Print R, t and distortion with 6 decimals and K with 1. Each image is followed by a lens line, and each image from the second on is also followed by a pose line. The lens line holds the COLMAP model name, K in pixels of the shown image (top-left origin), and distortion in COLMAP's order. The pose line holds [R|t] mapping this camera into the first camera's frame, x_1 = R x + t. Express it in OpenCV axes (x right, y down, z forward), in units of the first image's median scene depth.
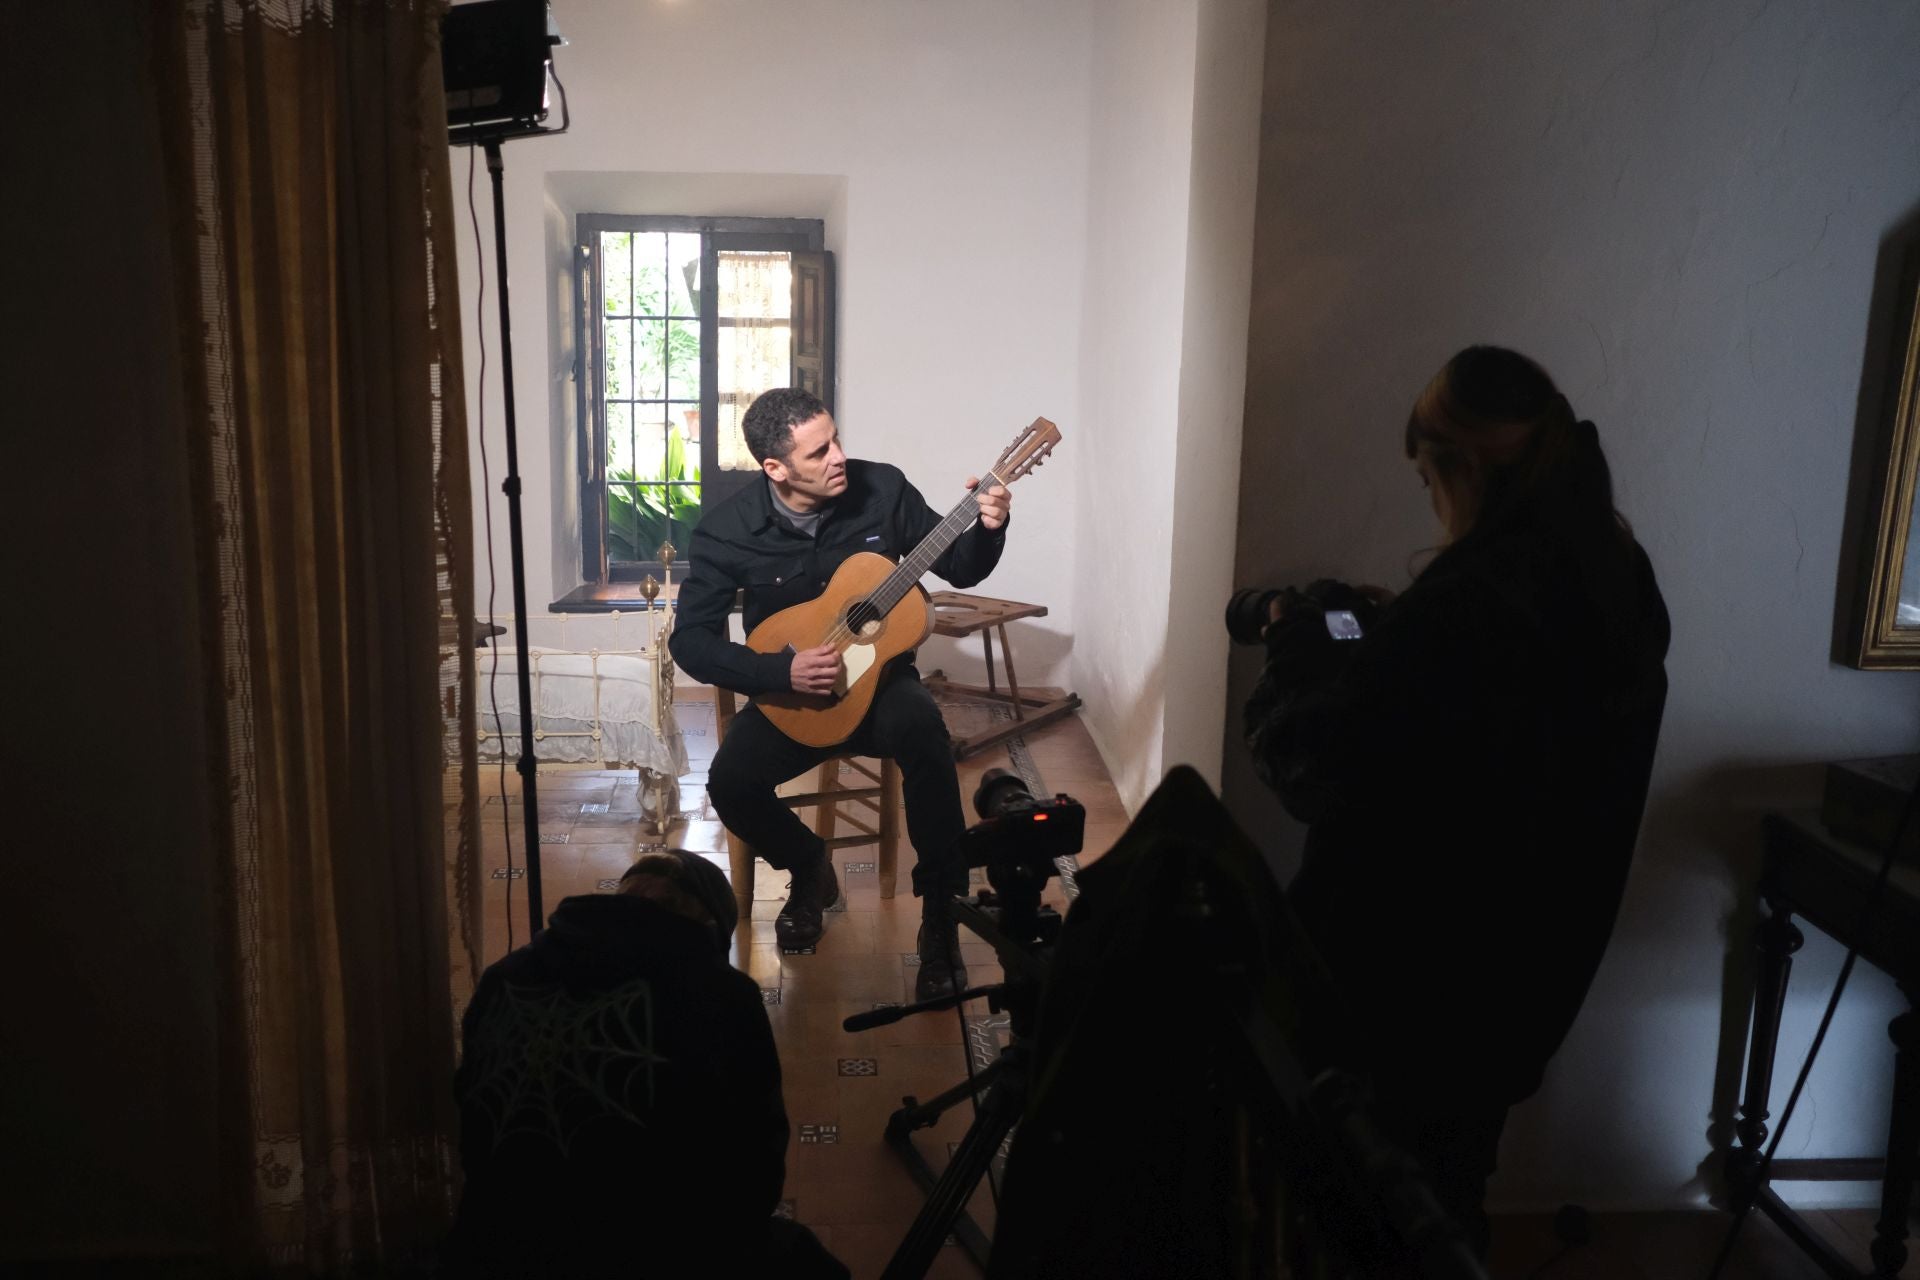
lens RADIAL K [[1838.3, 0, 952.4], [0, 1838.3, 646.9], [0, 0, 1]] dist [-0.074109, 0.186418]
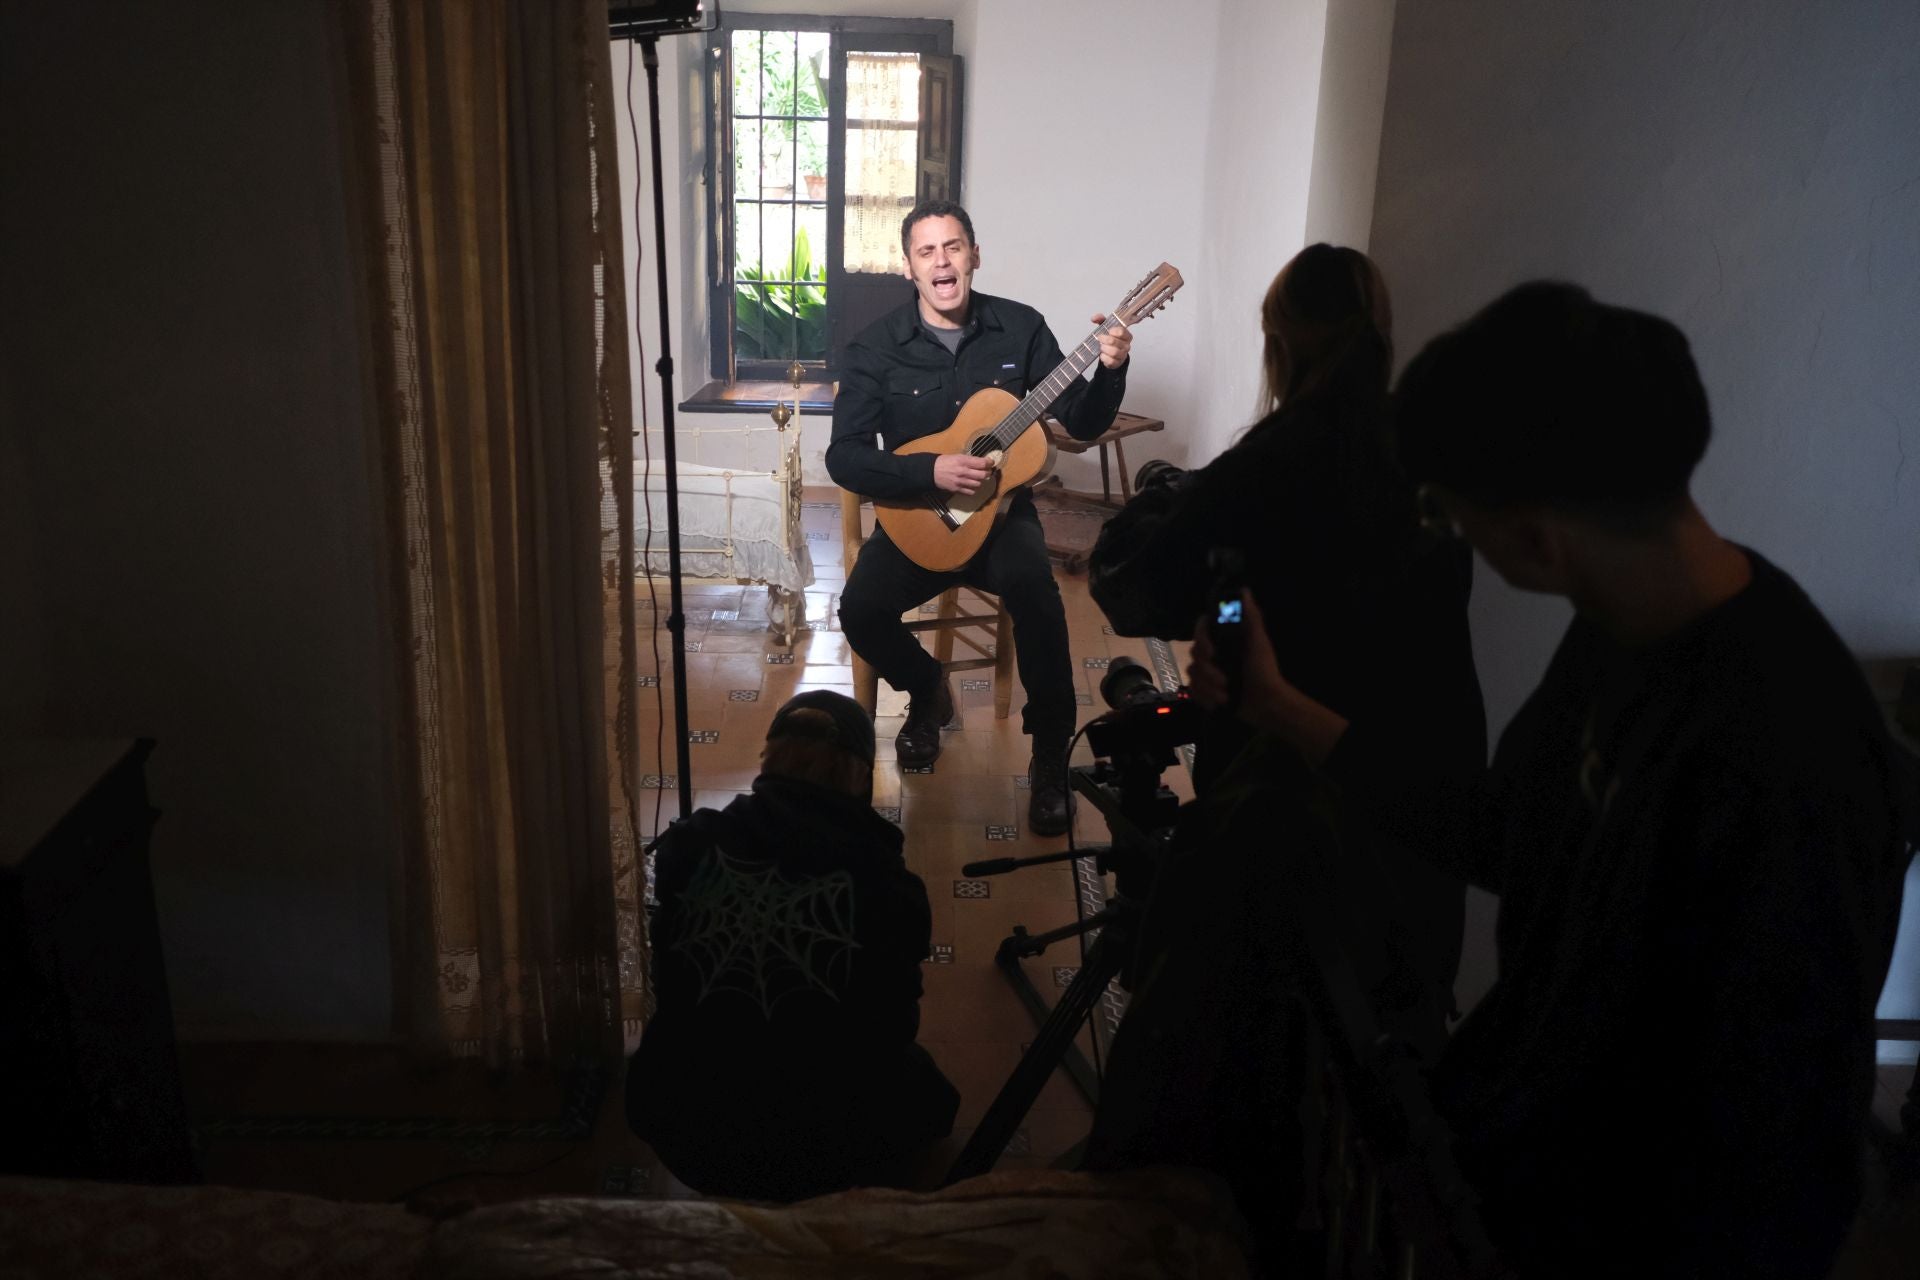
lens RADIAL K [[1838.3, 0, 952.4], [0, 1838.3, 646.9], [0, 0, 1]] dist [-0.074109, 0.186418]
pose [[0.997867, 0.032377, -0.056686, -0.004706], [-0.024194, 0.989924, 0.139517, -0.048470], [0.060632, -0.137848, 0.988596, -0.040954]]
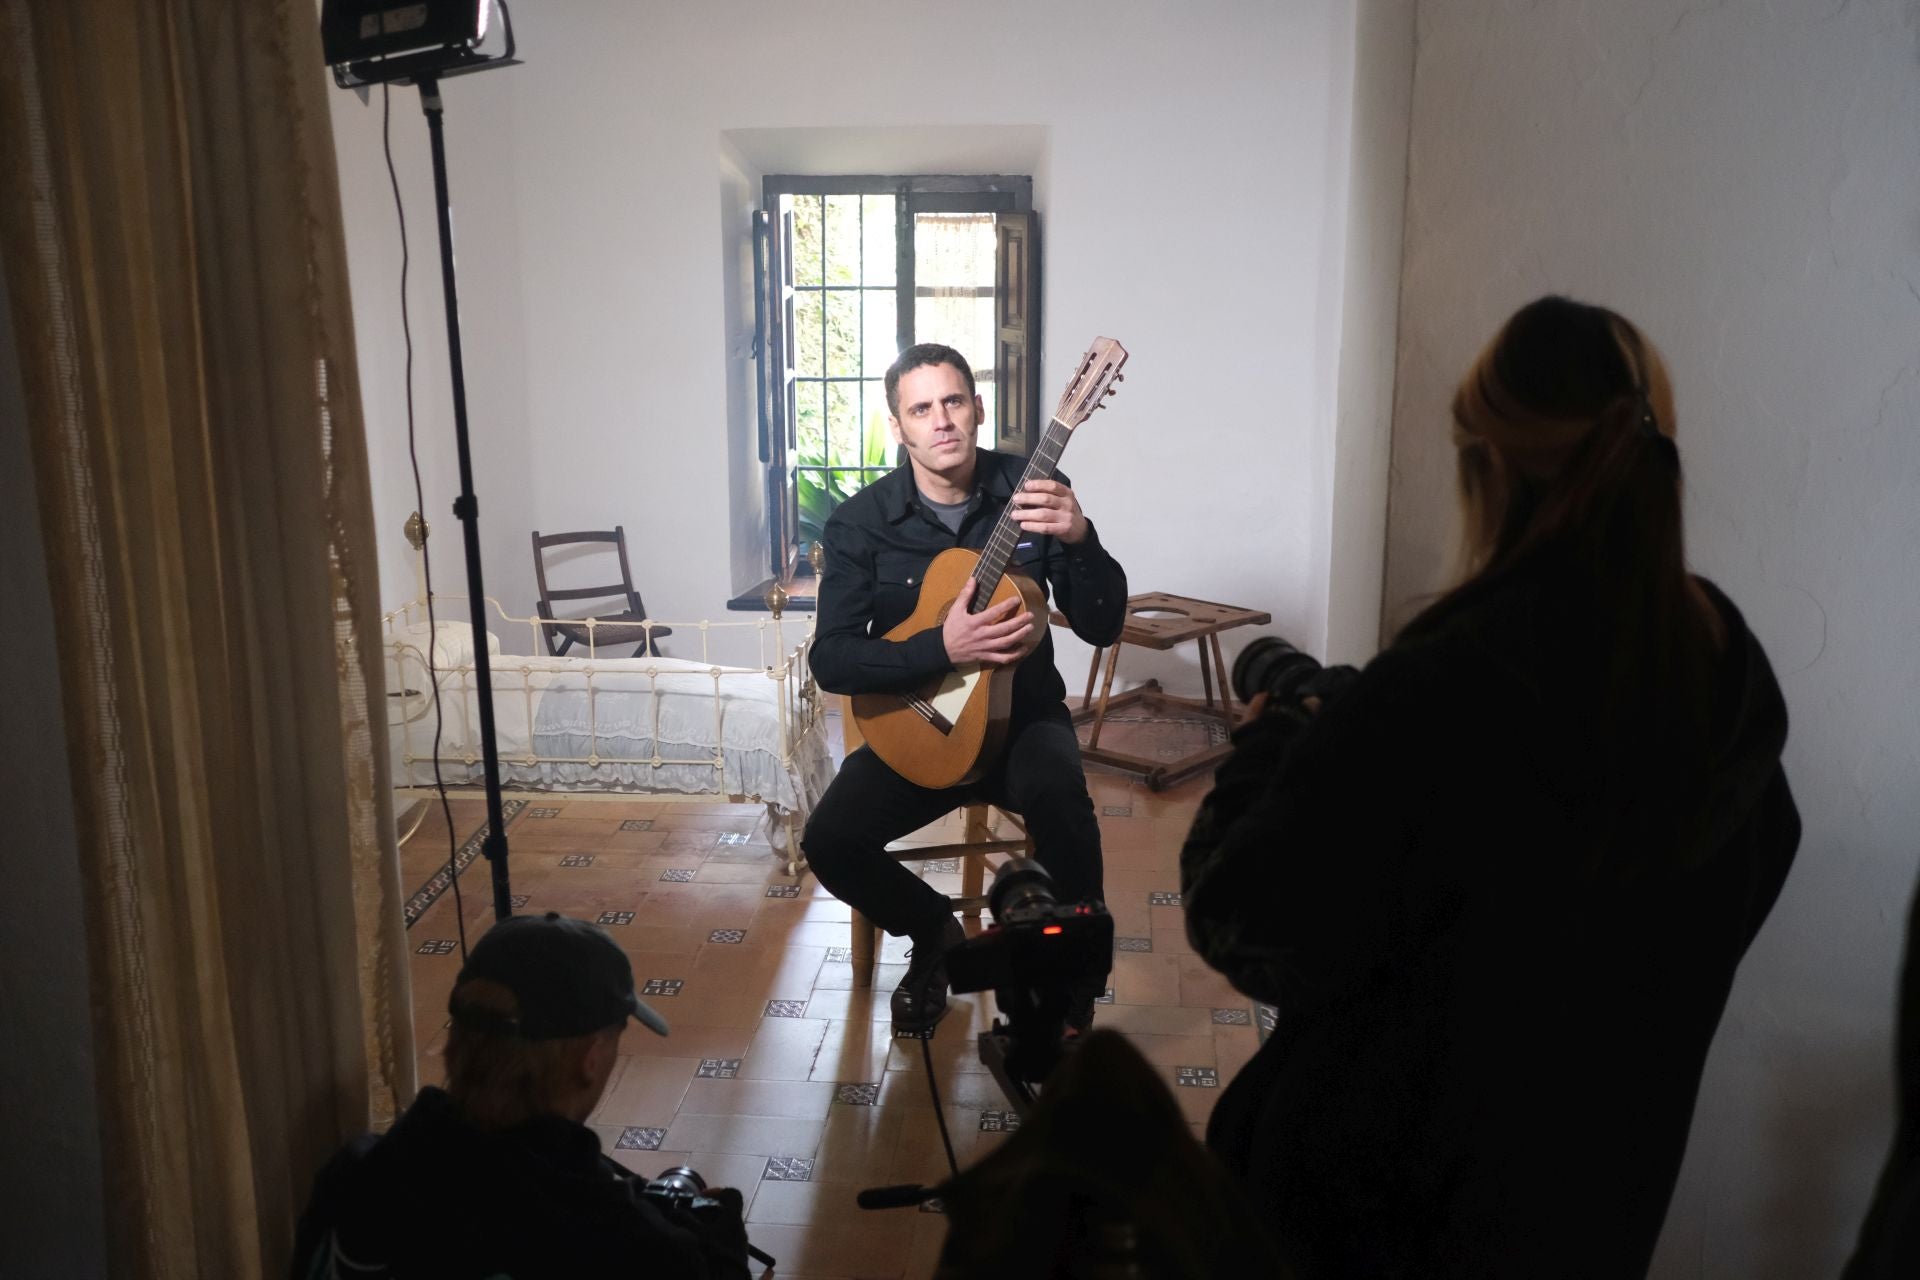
lens RADIAL K [[1838.3, 0, 952.4], [0, 1838.3, 646.9], [0, 0, 1]] dist [-0.074109, 0.186418]
pose [[0.985464, 0.017130, -0.169020, 0.066103], [-0.013961, 0.999704, 0.019920, -0.027711], [0.169312, -0.017271, 0.985411, 0.147205]]
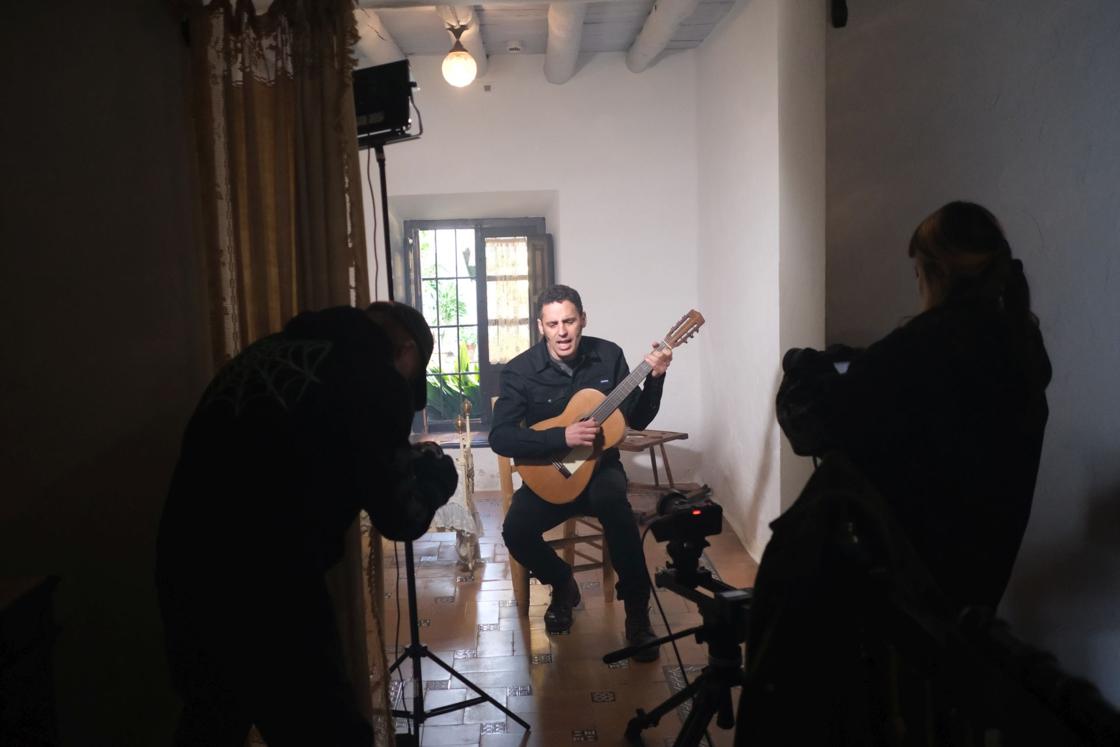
lens RADIAL K [[1072.3, 0, 555.5], [0, 1072.3, 377.5], [0, 0, 1]] dist [-0.074109, 0.186418]
pose [[0.997820, -0.046314, -0.047022, -0.027644], [0.041199, 0.993675, -0.104464, 0.033000], [0.051563, 0.102299, 0.993416, 0.013941]]
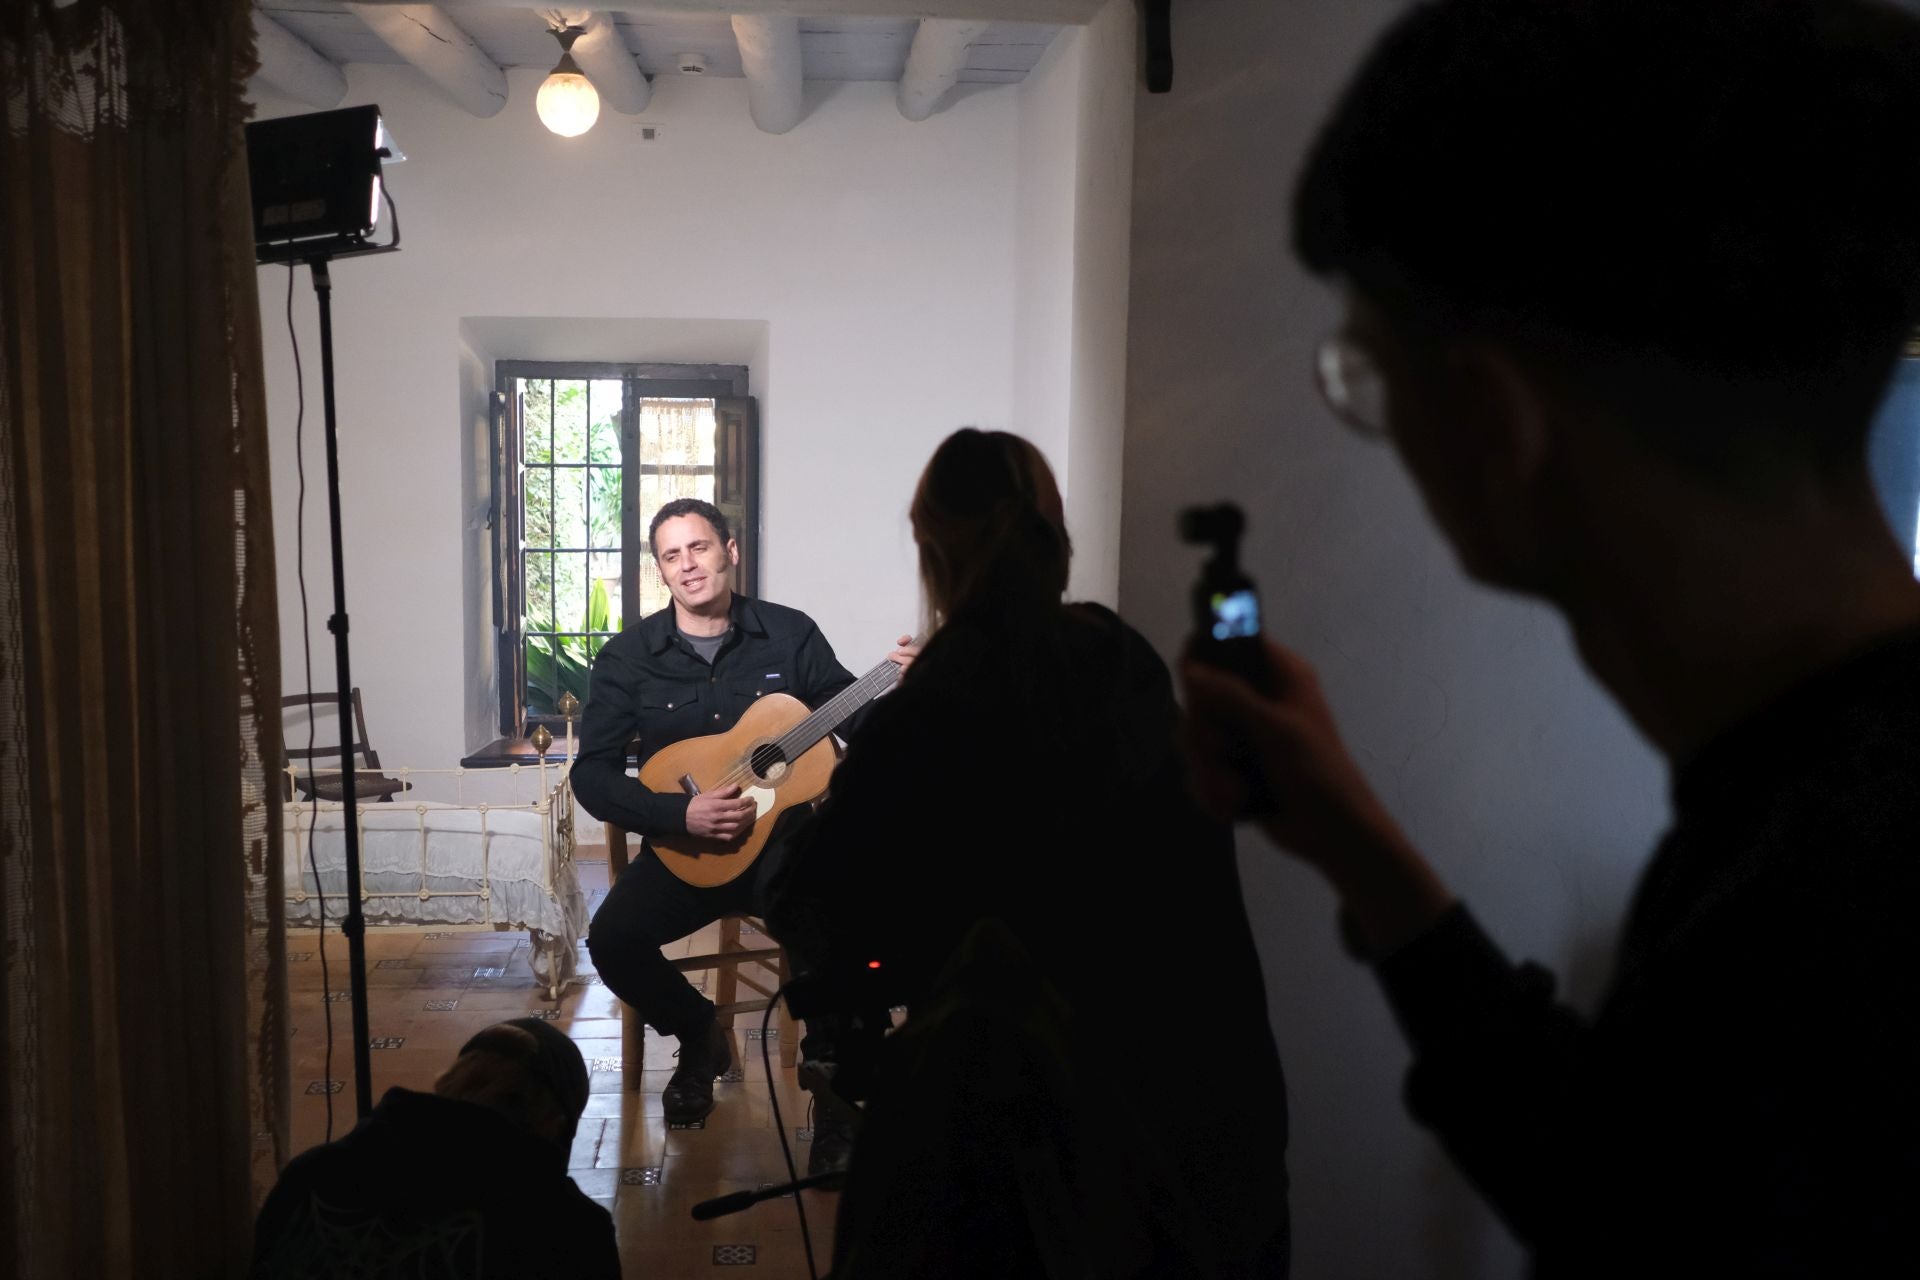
lens RADIAL K [[1838.3, 0, 952.4], [0, 1838.3, 646.9], [0, 0, 1]] dist [-0.074109, 0.186418]
pose [[0.999906, -0.005454, 0.012594, 0.036613], [0.006522, 0.996237, -0.086430, 0.003840], [-0.012076, 0.086504, 0.996178, 0.043805]]
